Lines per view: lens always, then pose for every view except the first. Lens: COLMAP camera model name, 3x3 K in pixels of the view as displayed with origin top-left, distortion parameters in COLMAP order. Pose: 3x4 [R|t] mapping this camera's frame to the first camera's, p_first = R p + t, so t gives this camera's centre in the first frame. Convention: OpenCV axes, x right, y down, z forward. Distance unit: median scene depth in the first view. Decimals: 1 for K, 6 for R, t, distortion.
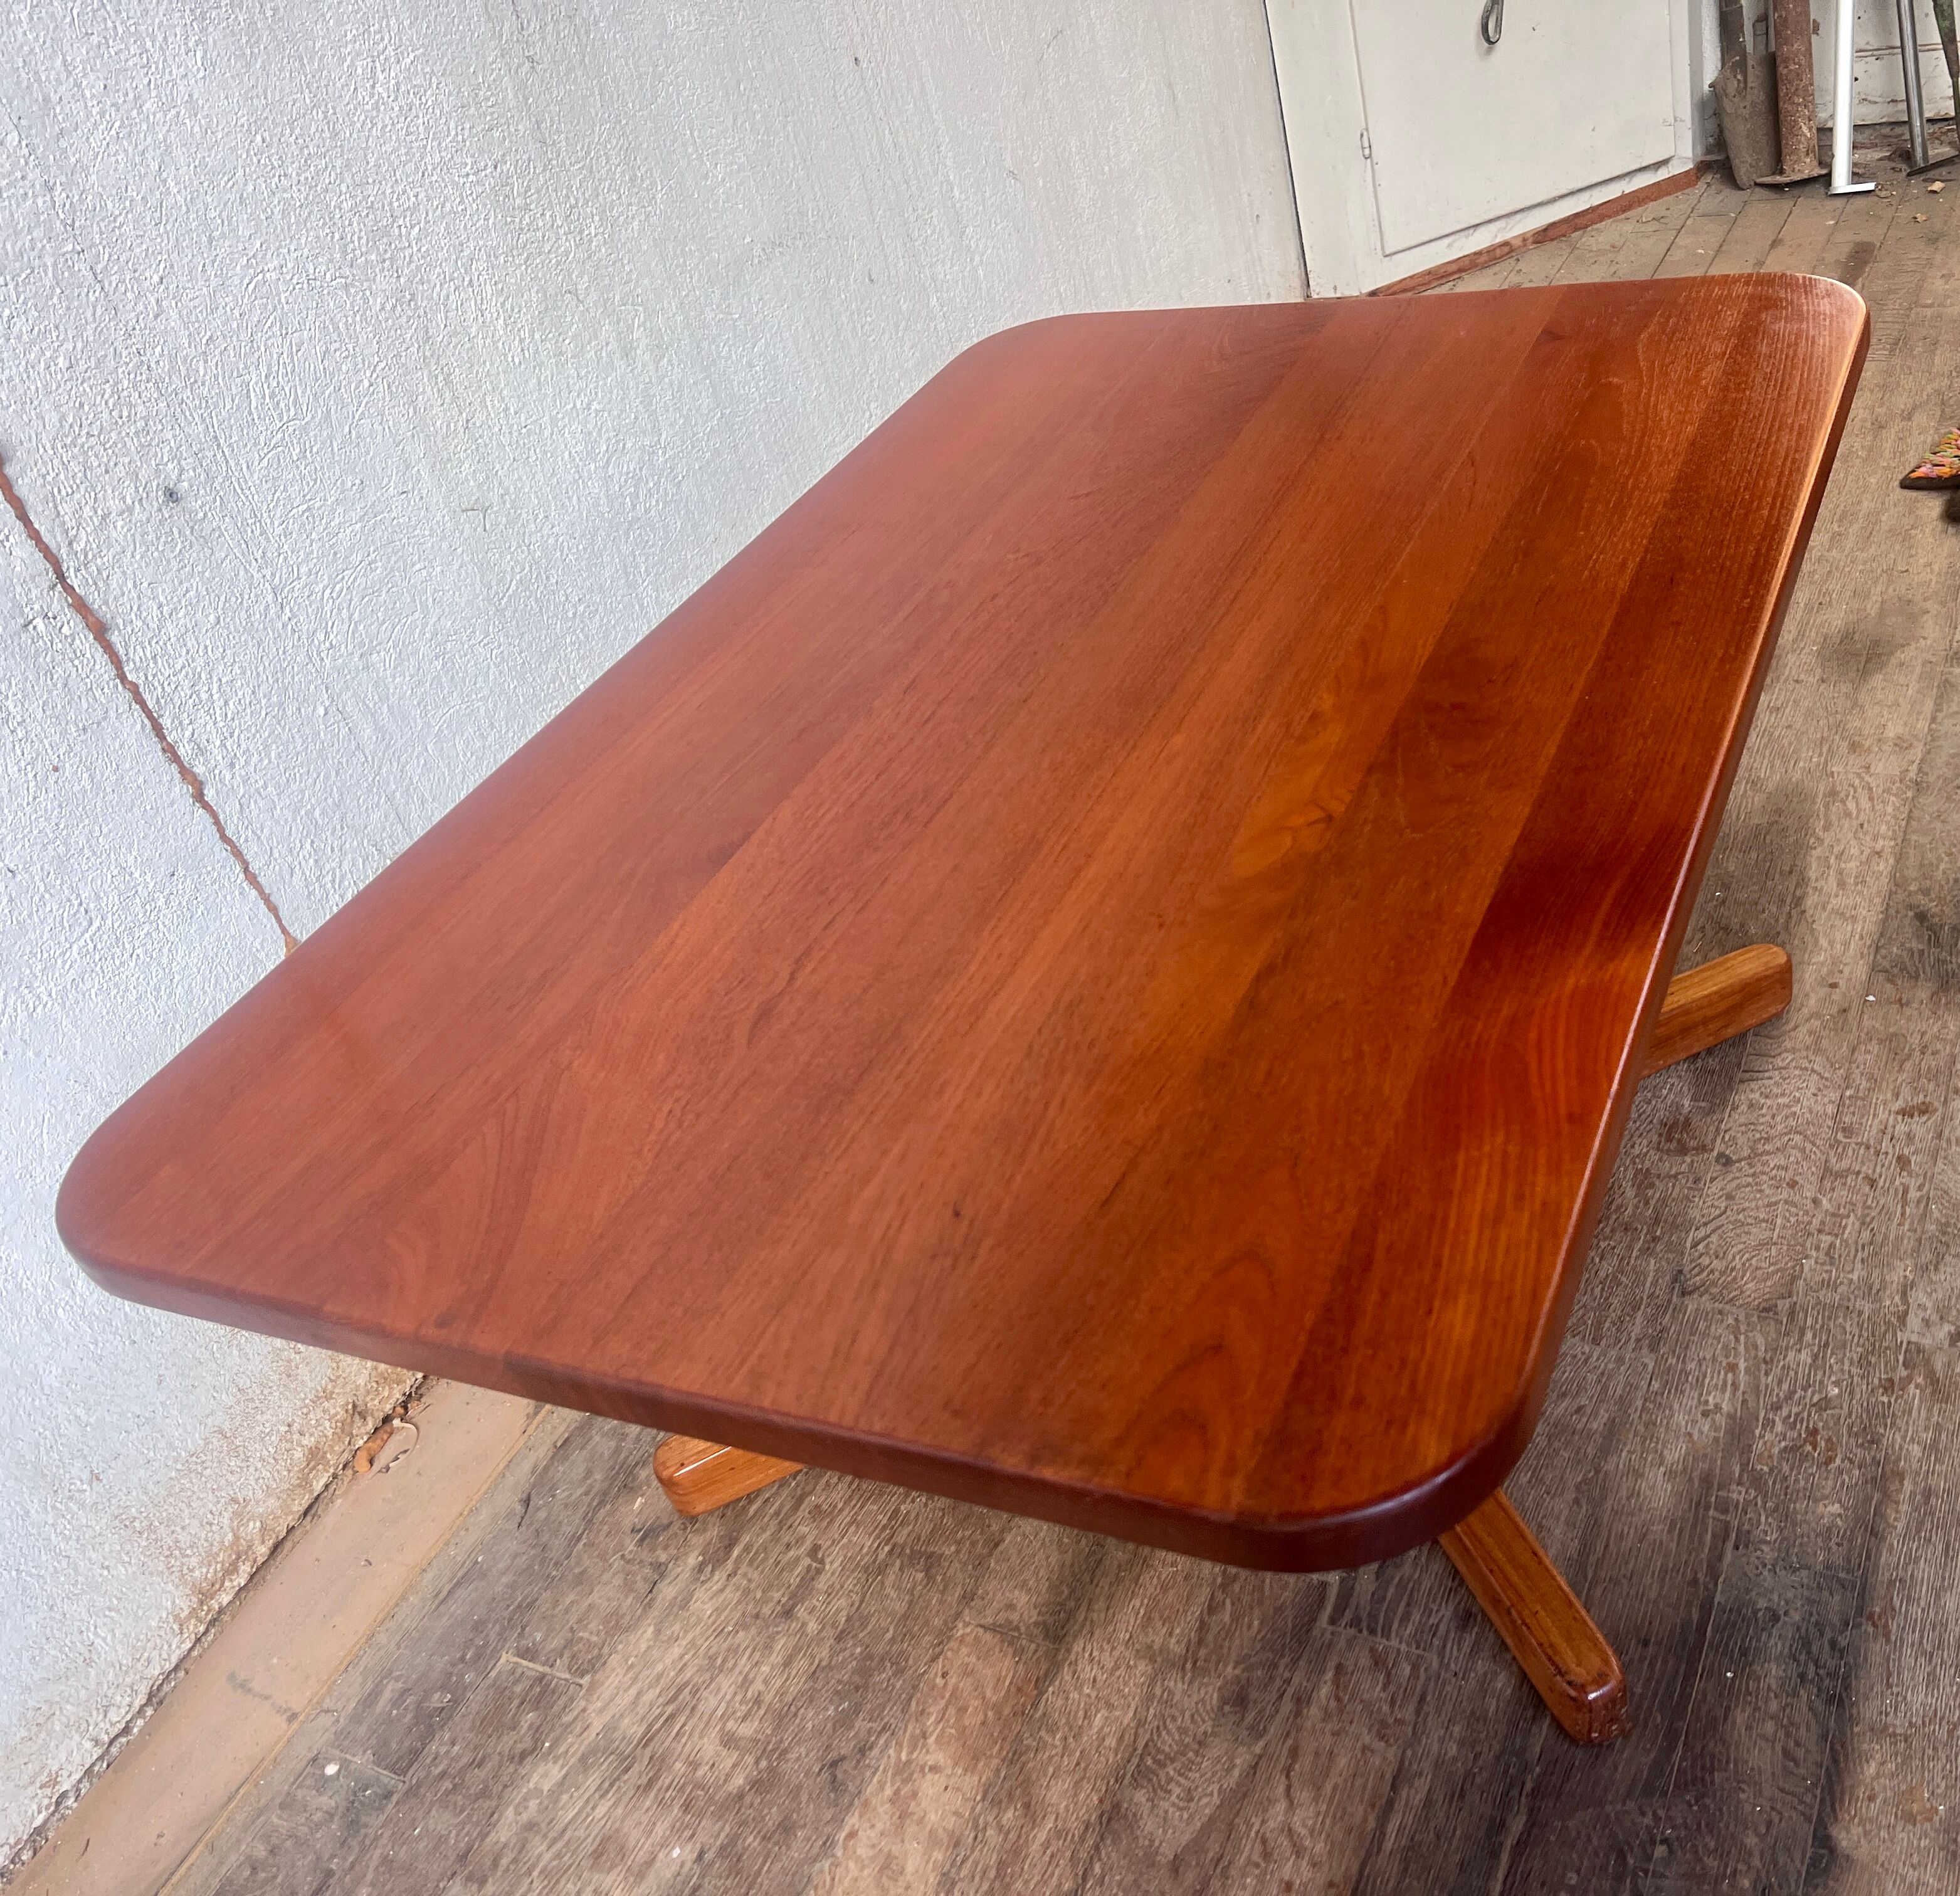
lens RADIAL K [[1894.7, 0, 1167.3], [0, 1894.7, 961.1], [0, 0, 1]] dist [0.043984, -0.033039]
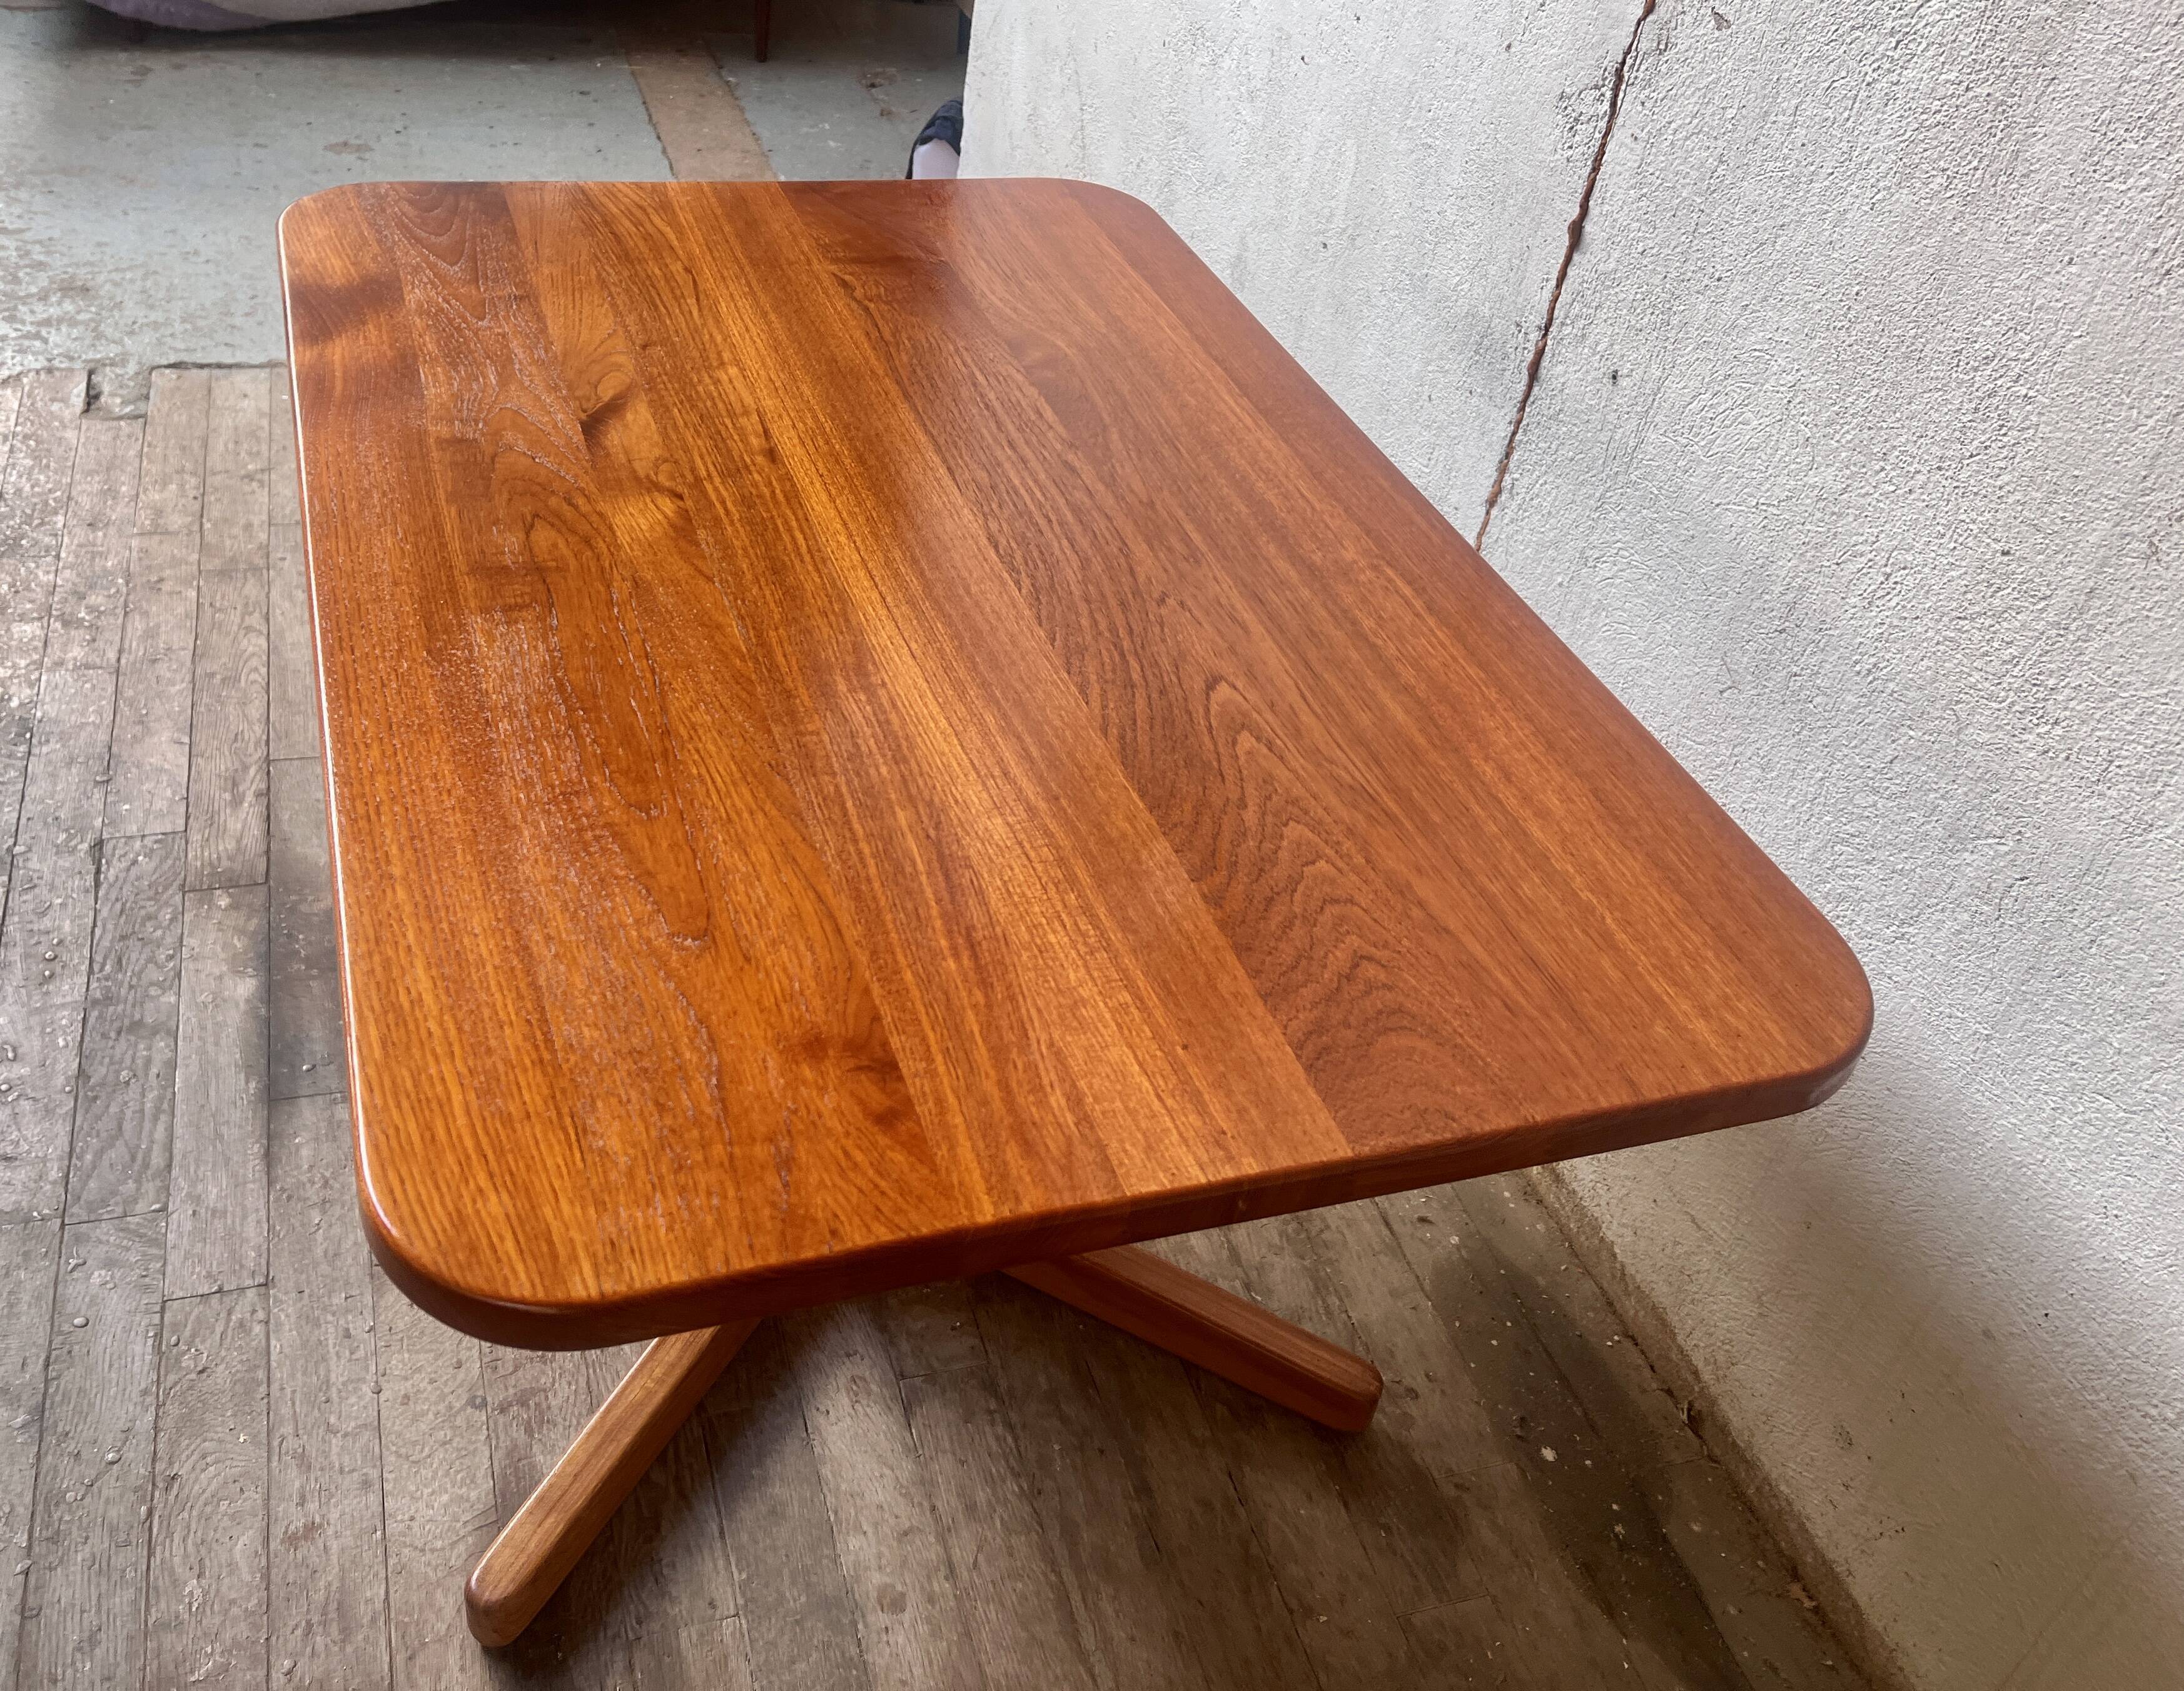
lens RADIAL K [[1902.6, 0, 988.0], [0, 1902.6, 754.1], [0, 0, 1]] dist [0.017977, 0.005581]
pose [[-0.761852, 0.476996, -0.438243, 0.398991], [-0.364720, 0.243237, 0.898785, -1.061719], [0.535314, 0.844577, -0.011341, 0.948653]]
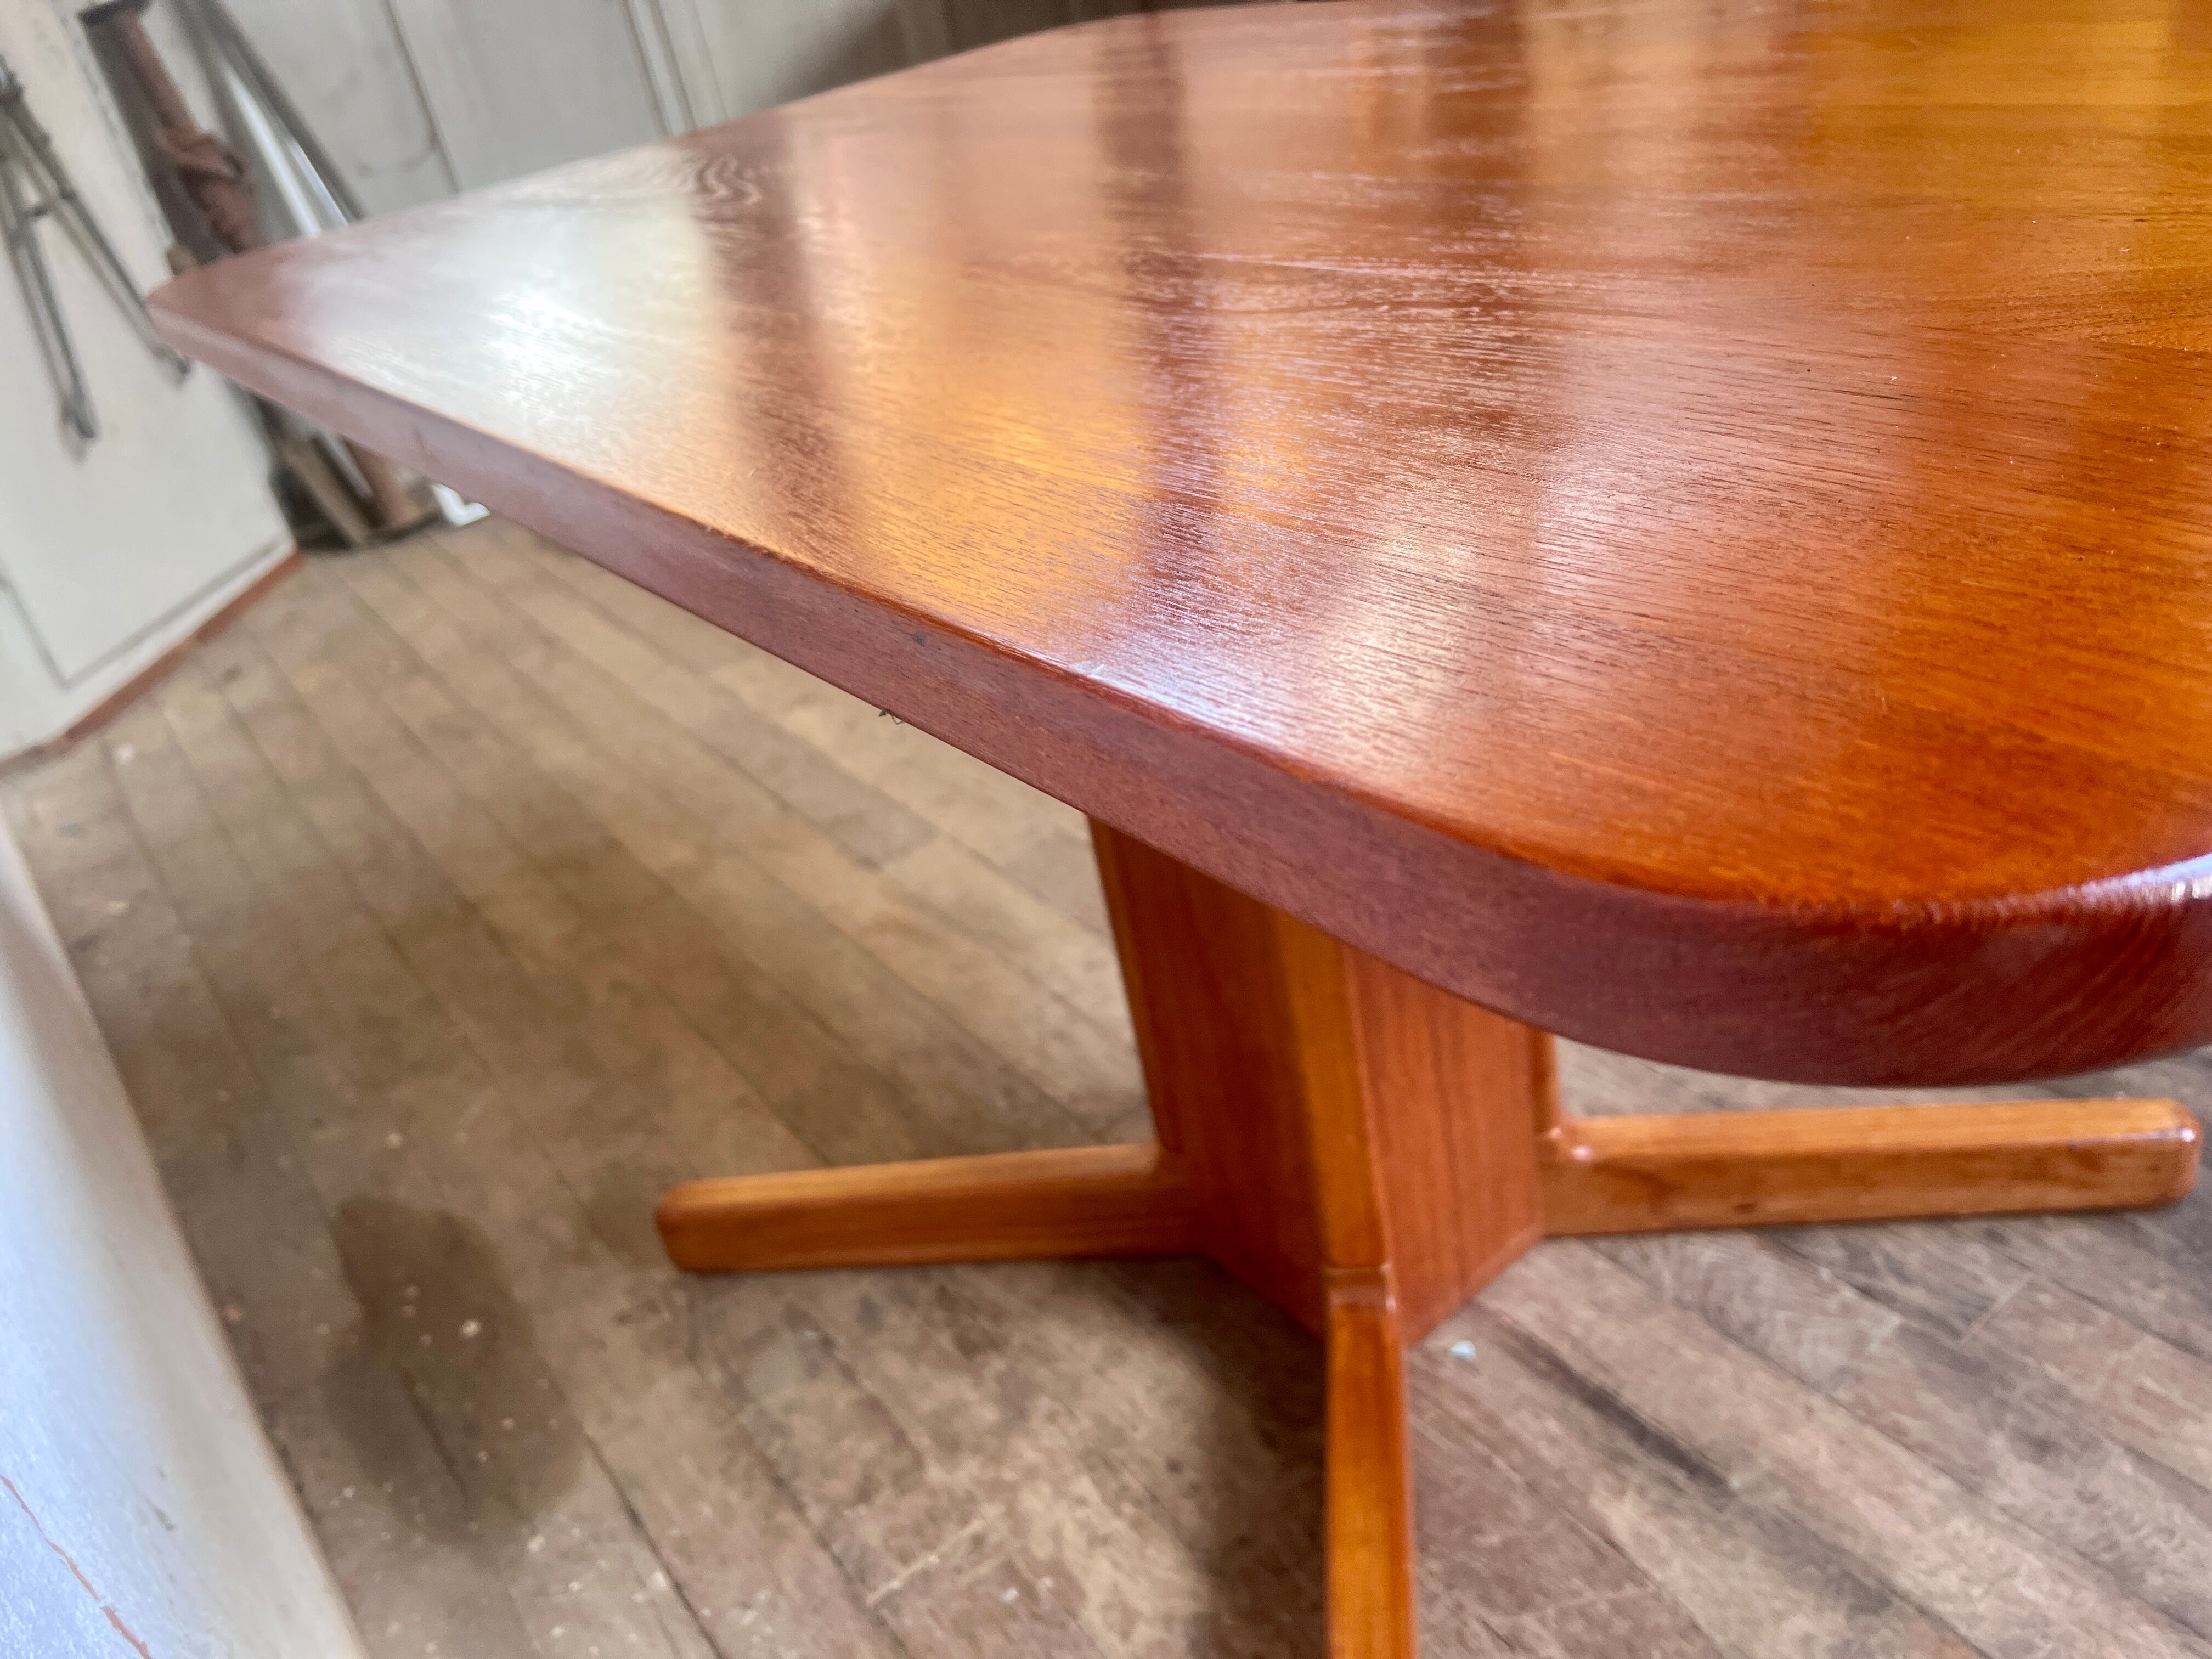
lens RADIAL K [[1754.4, 0, 1103.4], [0, 1754.4, 767.7], [0, 0, 1]] dist [-0.002258, -0.000408]
pose [[0.517940, -0.312532, 0.796280, -0.618446], [0.588000, 0.806159, -0.066055, -0.038484], [-0.621284, 0.502425, 0.601311, 0.572996]]
